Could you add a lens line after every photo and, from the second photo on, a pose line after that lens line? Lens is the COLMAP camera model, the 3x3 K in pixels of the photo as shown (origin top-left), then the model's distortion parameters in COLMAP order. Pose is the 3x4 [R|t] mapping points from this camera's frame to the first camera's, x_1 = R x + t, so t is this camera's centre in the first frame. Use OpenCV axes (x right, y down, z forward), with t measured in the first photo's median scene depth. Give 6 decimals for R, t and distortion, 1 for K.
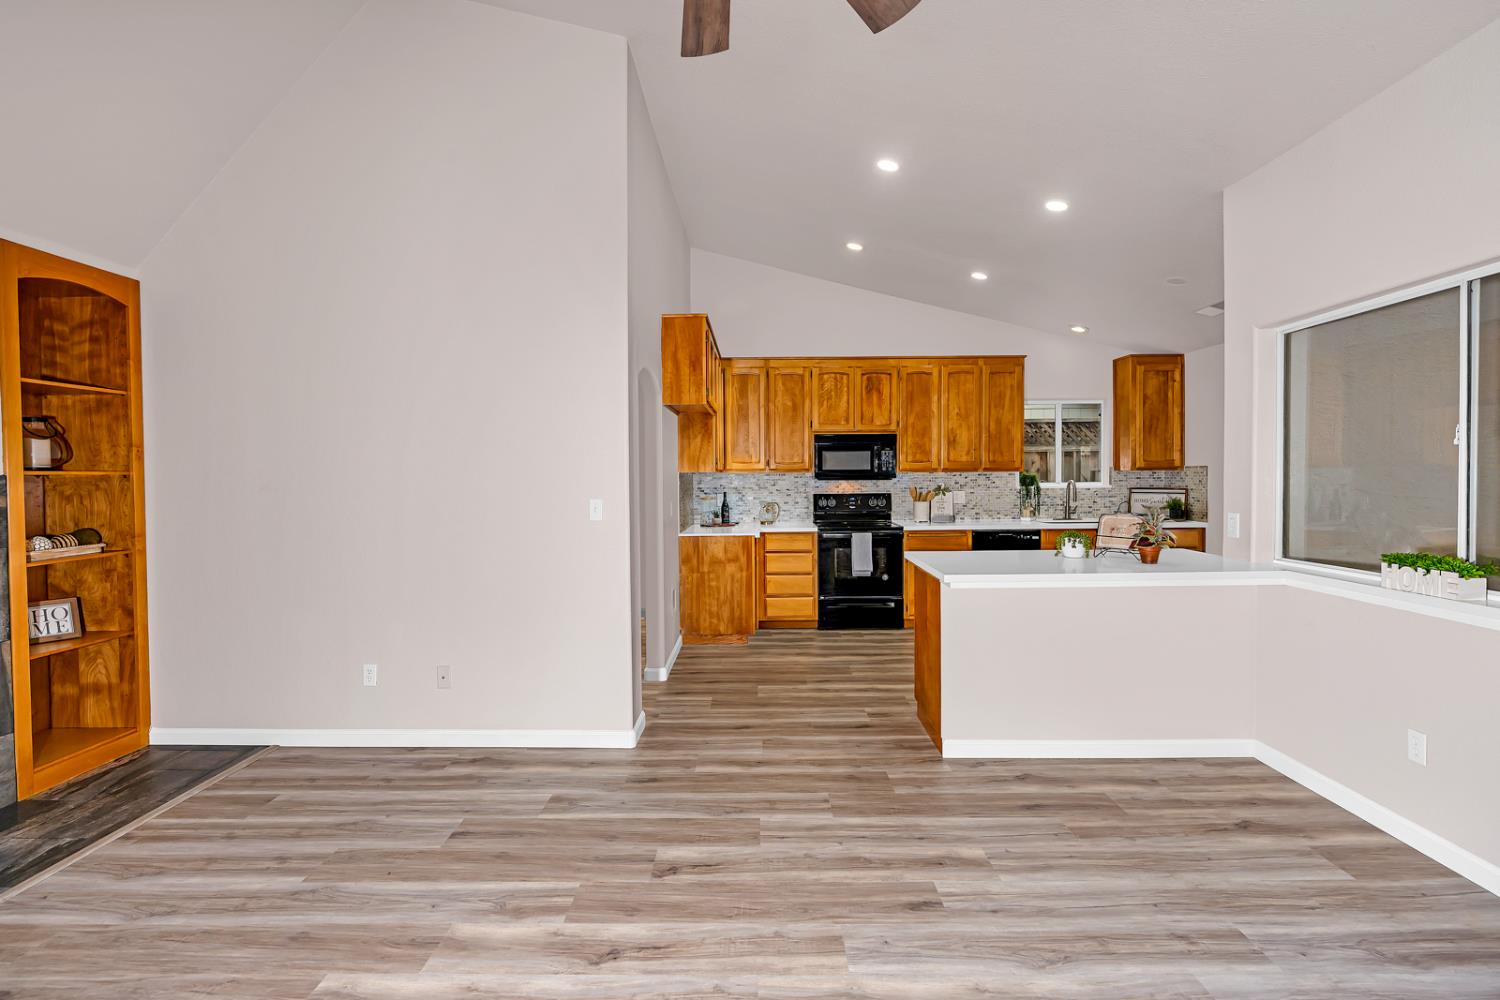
lens RADIAL K [[676.9, 0, 759.6], [0, 676.9, 483.3], [0, 0, 1]] dist [-0.002524, 0.000502]
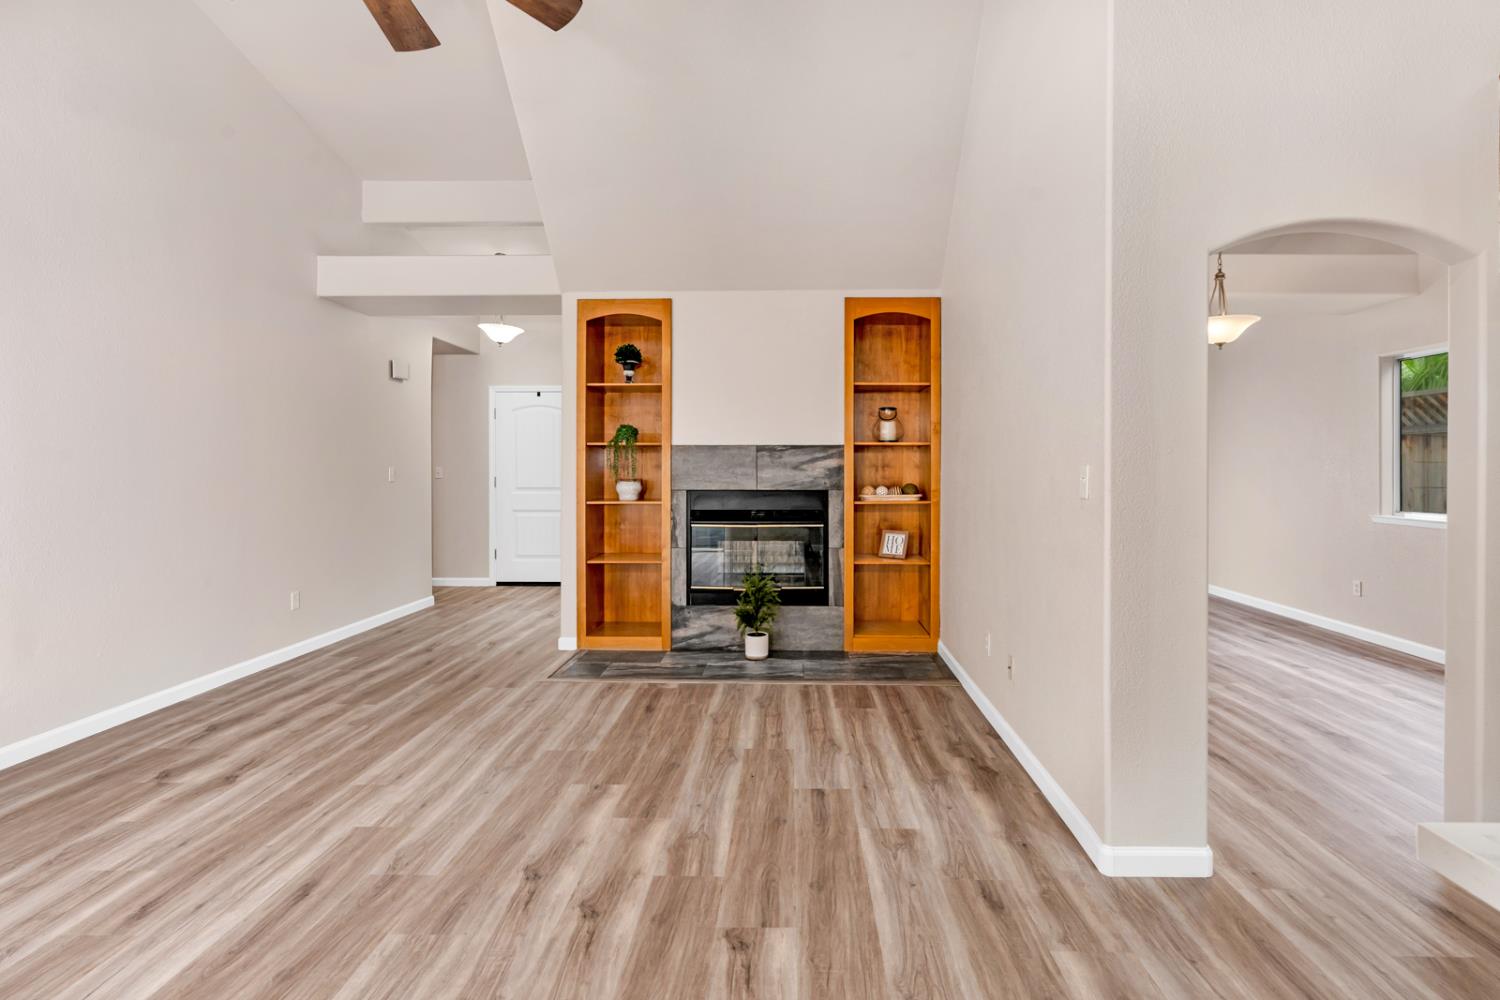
lens RADIAL K [[690.6, 0, 782.9], [0, 690.6, 469.8], [0, 0, 1]] dist [0.000826, 0.000463]
pose [[-0.003347, 0.011195, -0.999932, 0.465565], [-0.013478, 0.999846, 0.011239, 0.027274], [0.999904, 0.013514, -0.003195, 0.771405]]
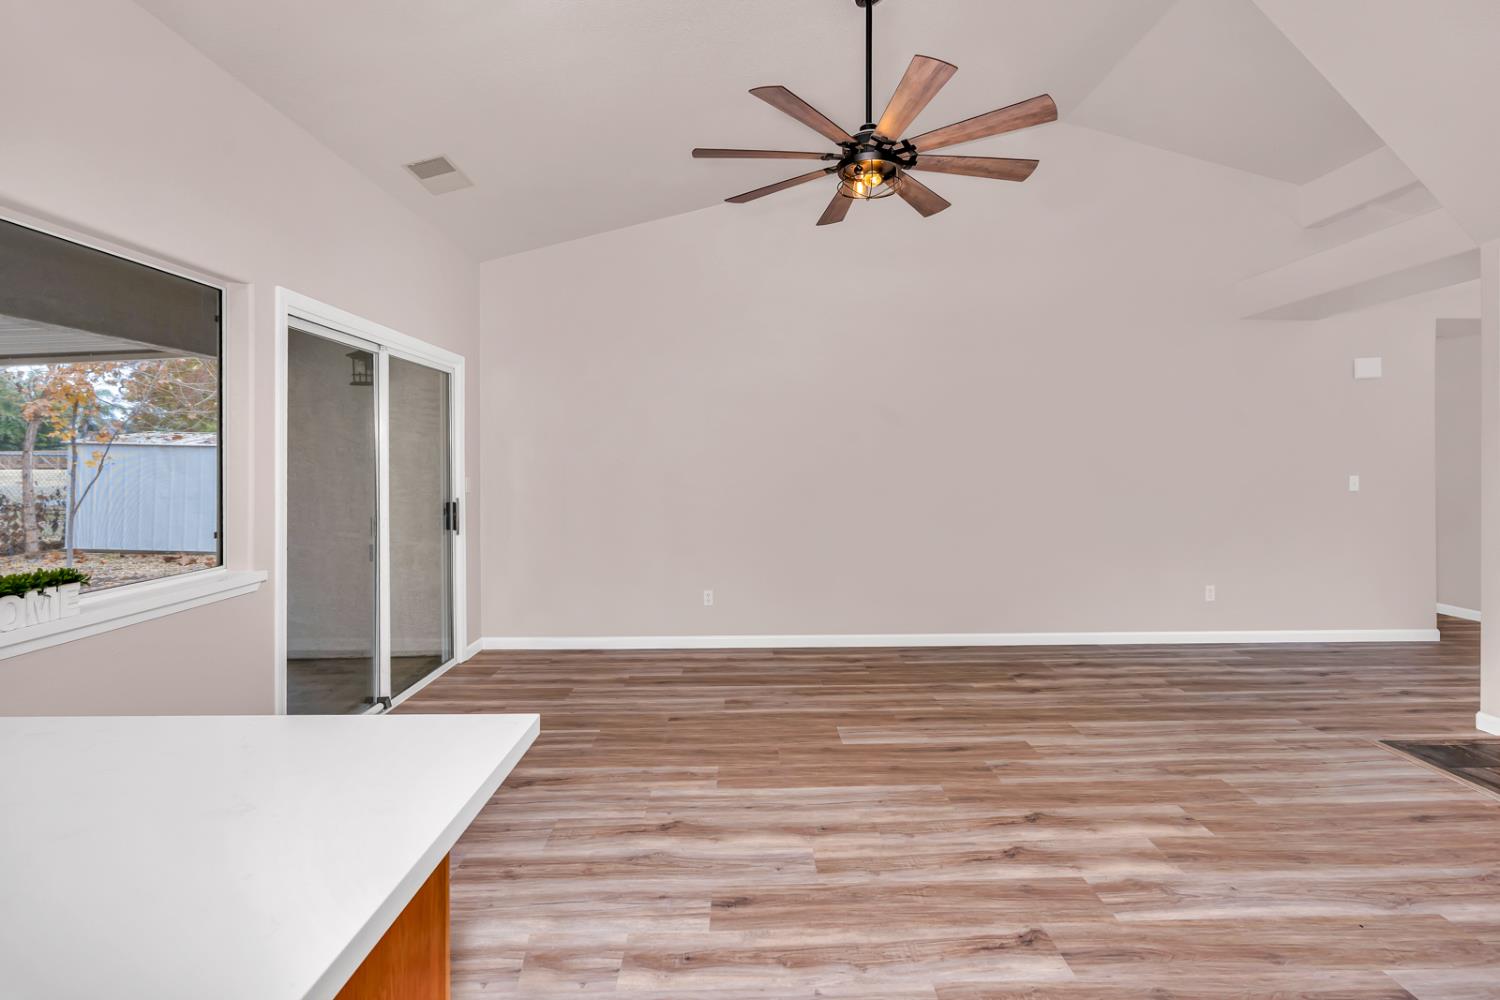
lens RADIAL K [[705.9, 0, 760.4], [0, 705.9, 458.5], [0, 0, 1]] dist [-0.003936, 0.000325]
pose [[-0.999467, 0.012966, -0.029974, 0.151599], [0.012800, 0.999902, 0.005731, -0.007010], [0.030046, 0.005344, -0.999534, 1.349719]]
